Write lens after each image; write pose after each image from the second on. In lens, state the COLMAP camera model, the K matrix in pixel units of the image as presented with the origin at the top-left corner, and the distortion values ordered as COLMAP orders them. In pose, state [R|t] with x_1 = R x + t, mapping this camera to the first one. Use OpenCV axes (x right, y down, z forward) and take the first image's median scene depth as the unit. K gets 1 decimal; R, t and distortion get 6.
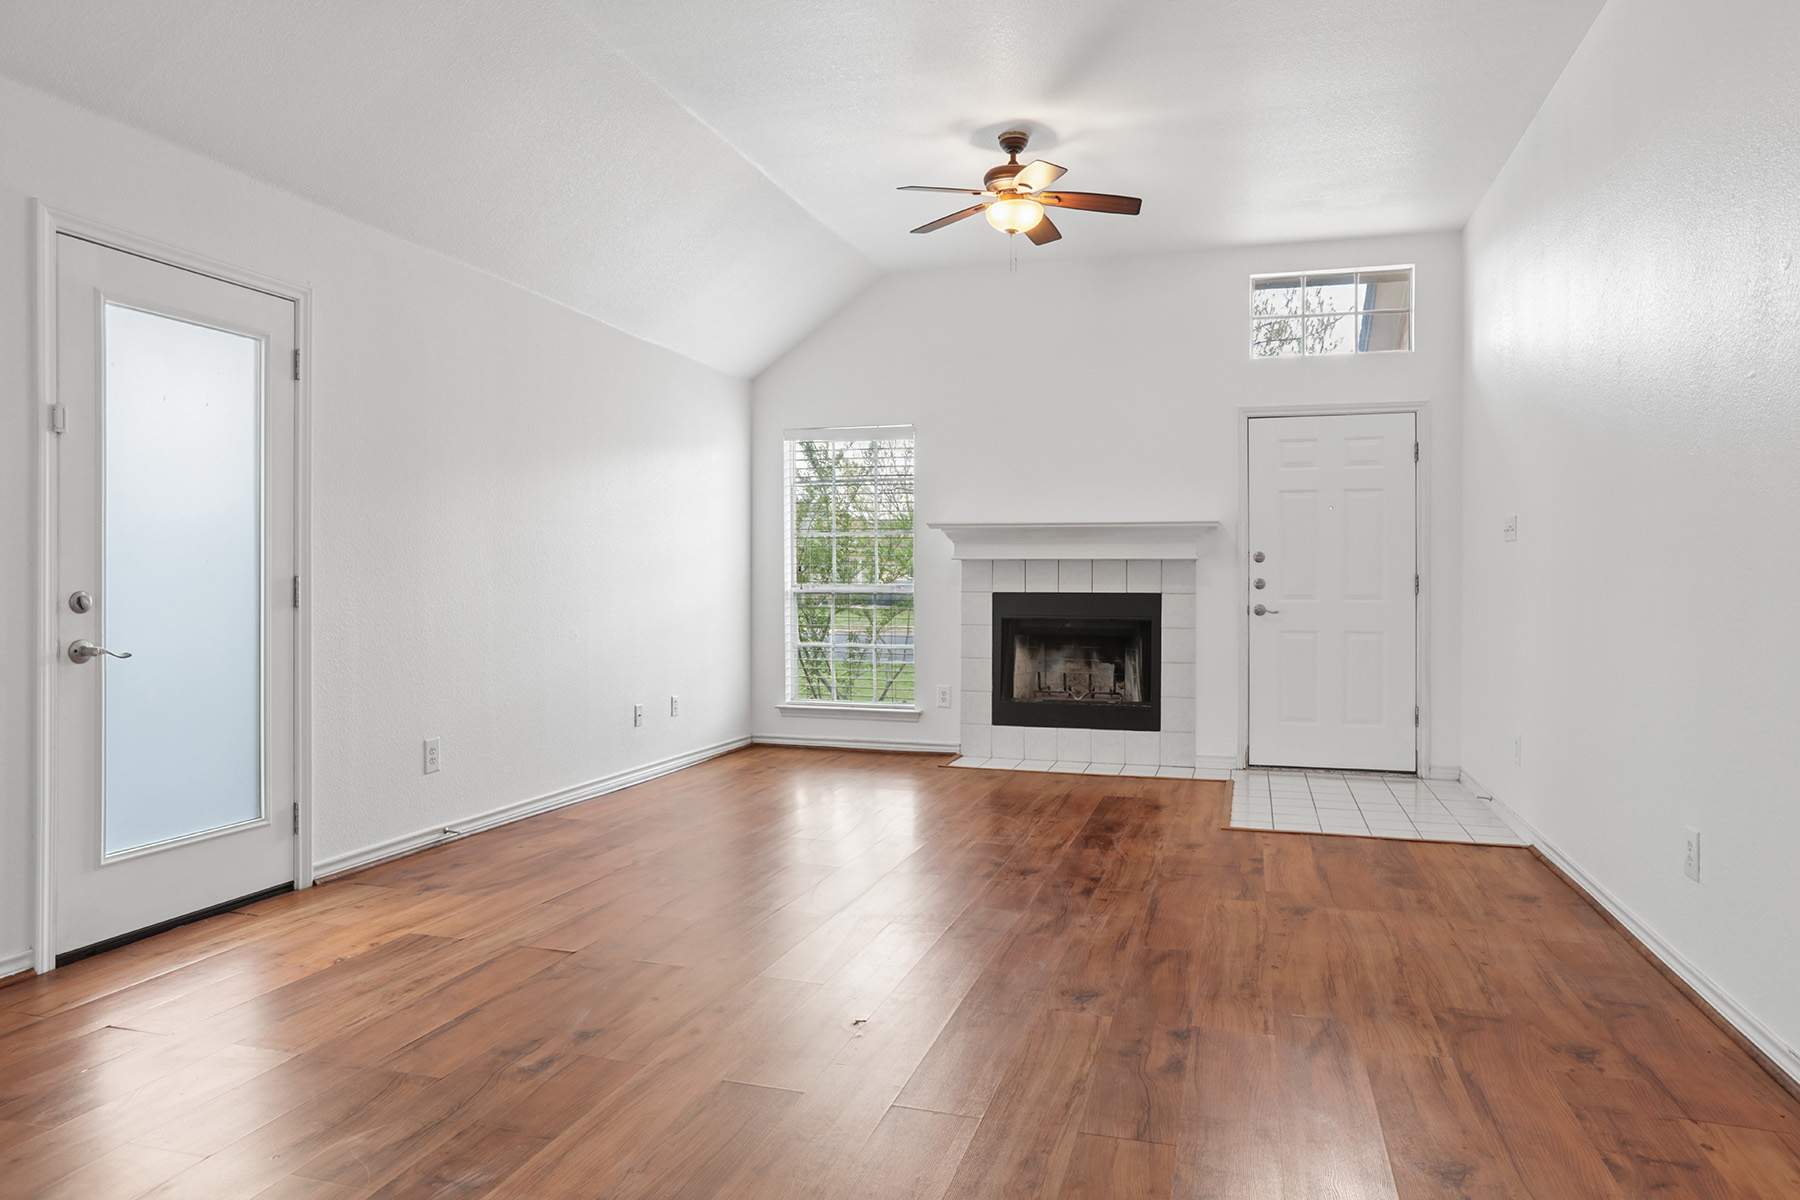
lens RADIAL K [[1054.7, 0, 931.2], [0, 1054.7, 594.3], [0, 0, 1]] dist [-0.029510, 0.003104]
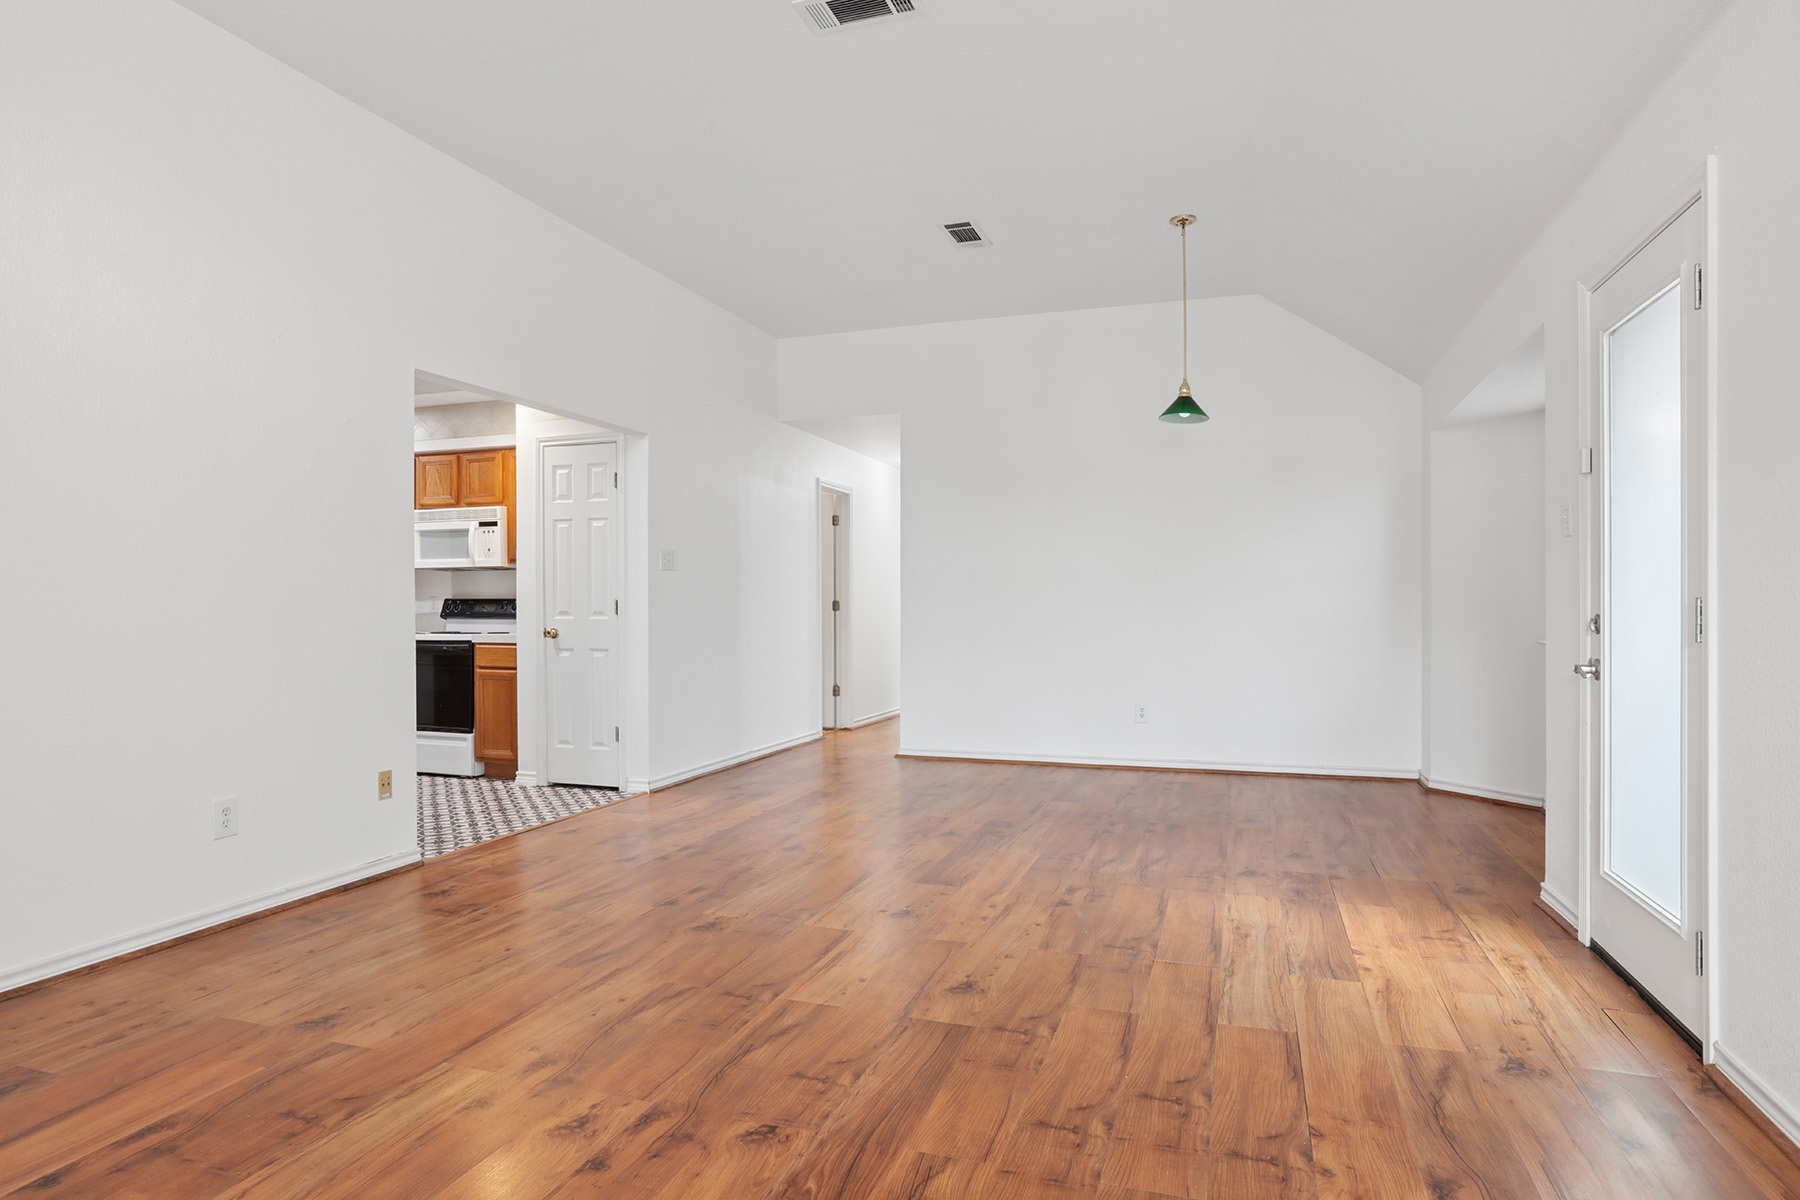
lens RADIAL K [[1054.7, 0, 931.2], [0, 1054.7, 594.3], [0, 0, 1]] dist [-0.029510, 0.003104]
pose [[-0.999548, -0.003410, 0.029883, -0.069872], [-0.003411, 0.999994, 0.000029, -0.010397], [-0.029883, -0.000073, -0.999553, 0.961474]]
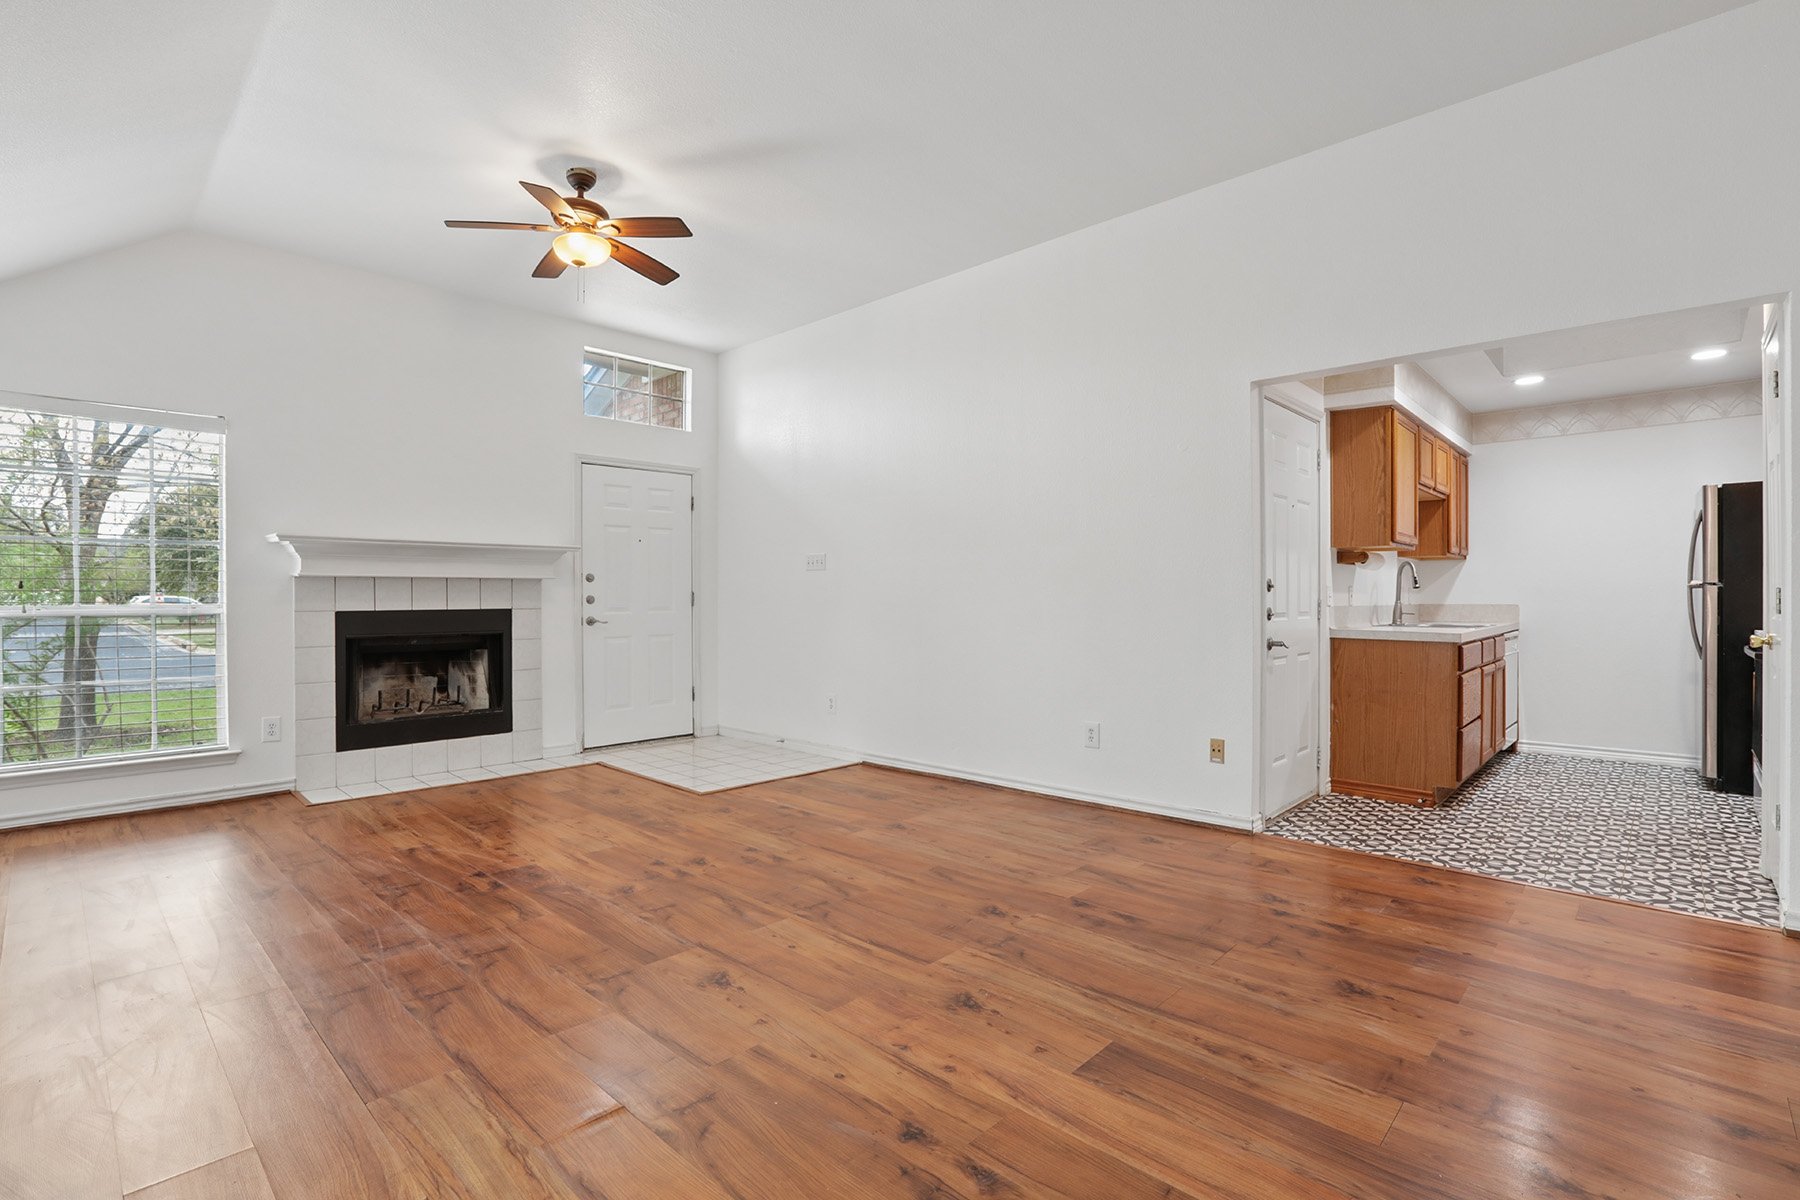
lens RADIAL K [[810.5, 0, 842.5], [0, 810.5, 602.4], [0, 0, 1]] dist [-0.049712, 0.021305]
pose [[0.509668, -0.010975, 0.860301, -0.346445], [0.015275, 0.999876, 0.003706, -0.005555], [-0.860235, 0.011252, 0.509773, 0.271371]]
